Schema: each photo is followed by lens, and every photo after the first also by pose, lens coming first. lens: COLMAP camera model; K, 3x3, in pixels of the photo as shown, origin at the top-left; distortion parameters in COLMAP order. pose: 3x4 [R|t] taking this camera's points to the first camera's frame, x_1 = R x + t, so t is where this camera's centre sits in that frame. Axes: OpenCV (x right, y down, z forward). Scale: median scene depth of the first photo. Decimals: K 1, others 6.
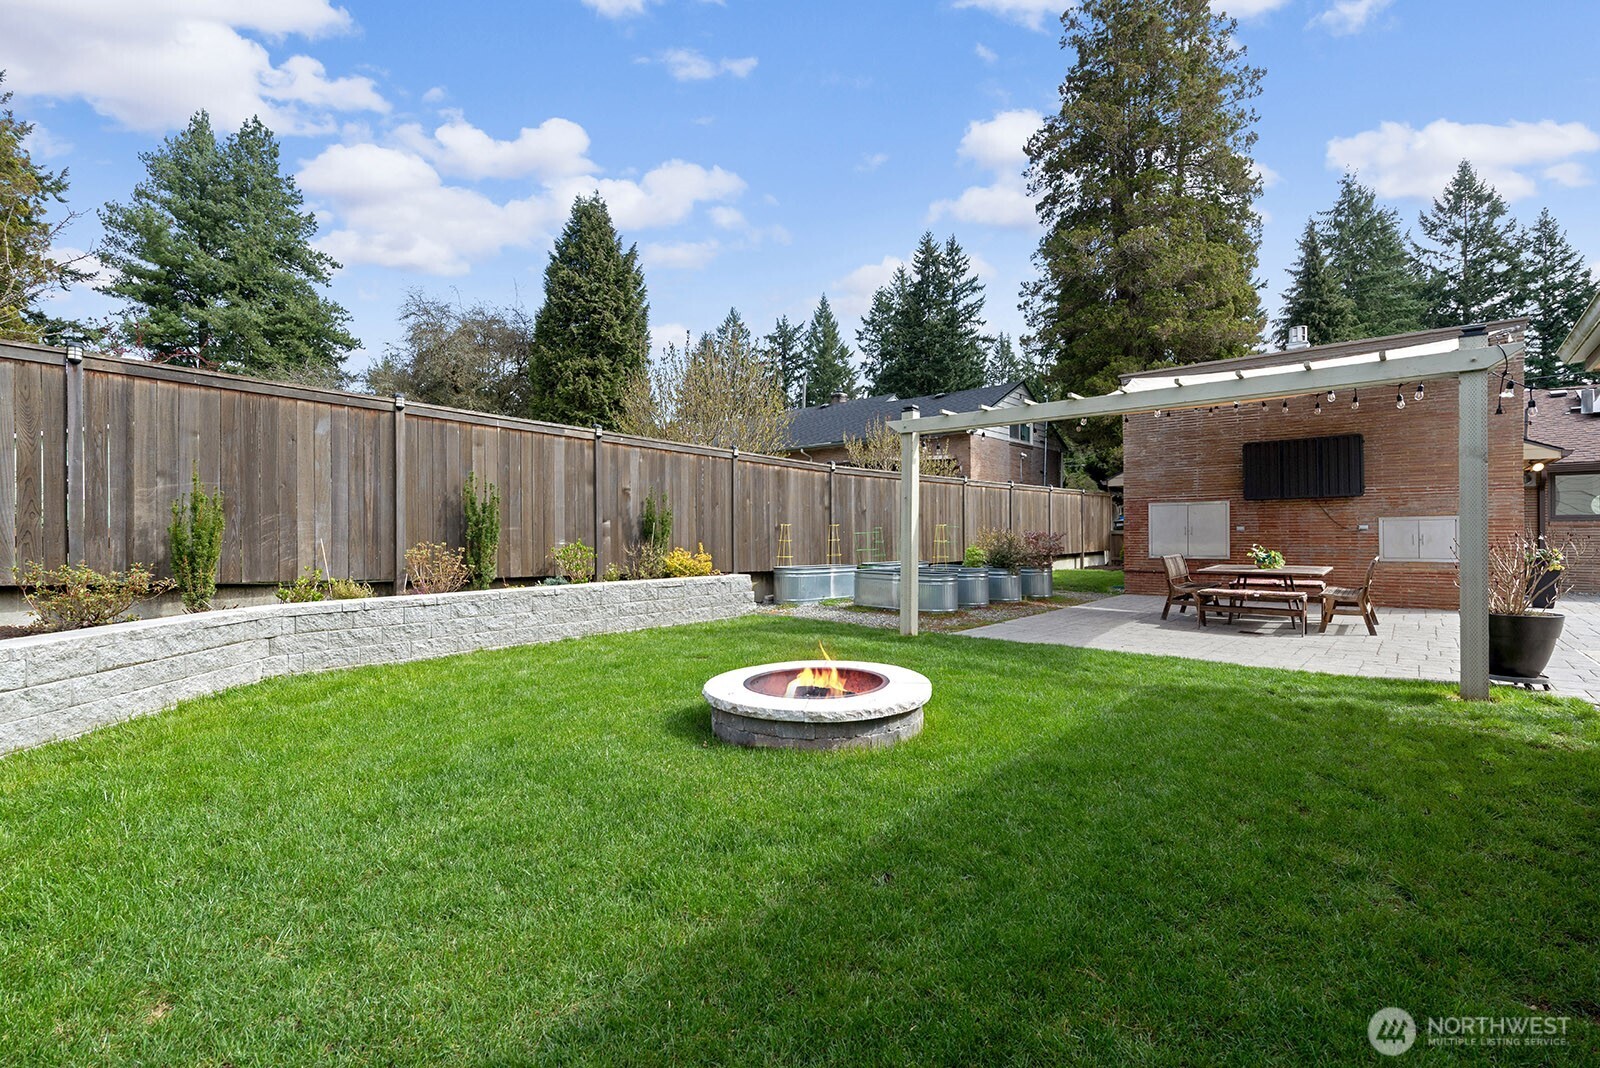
lens RADIAL K [[724.9, 0, 800.0], [0, 724.9, 534.0], [0, 0, 1]] dist [0.004208, 0.000116]
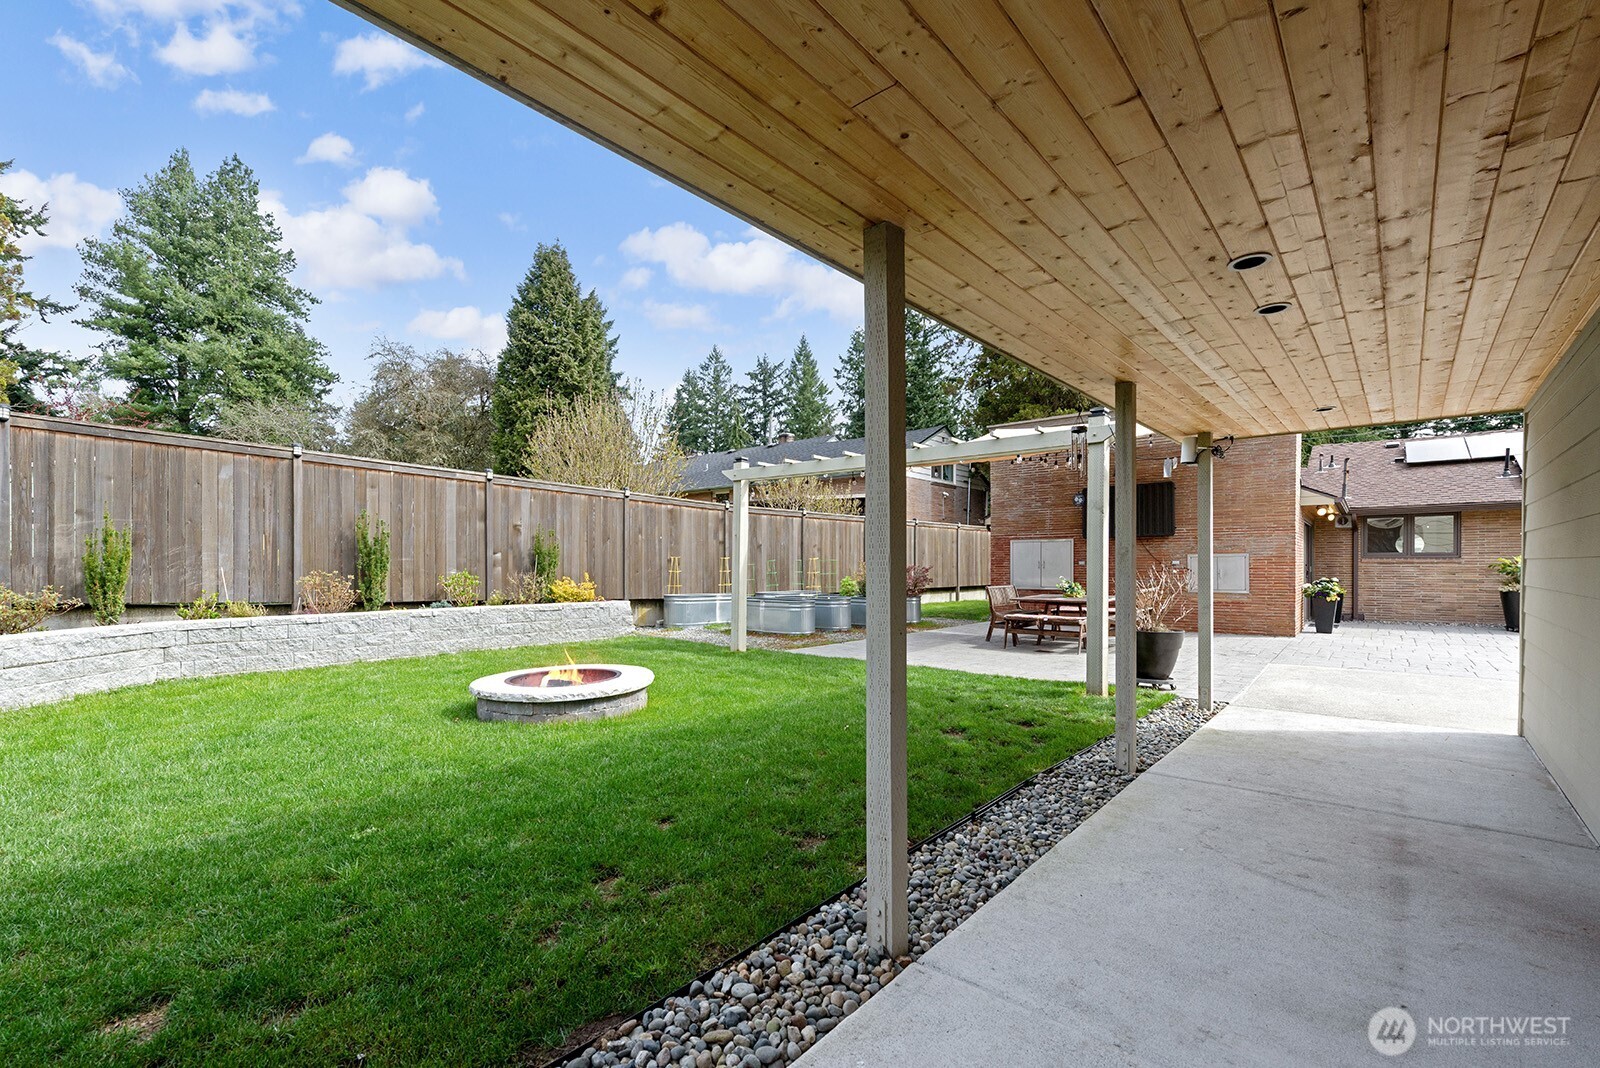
lens RADIAL K [[710.2, 0, 803.6], [0, 710.2, 569.2], [0, 0, 1]] dist [-0.000349, 0.000188]
pose [[0.999665, 0.005270, 0.025340, 0.138773], [-0.005363, 0.999979, 0.003624, 0.000360], [-0.025321, -0.003759, 0.999672, -0.097601]]
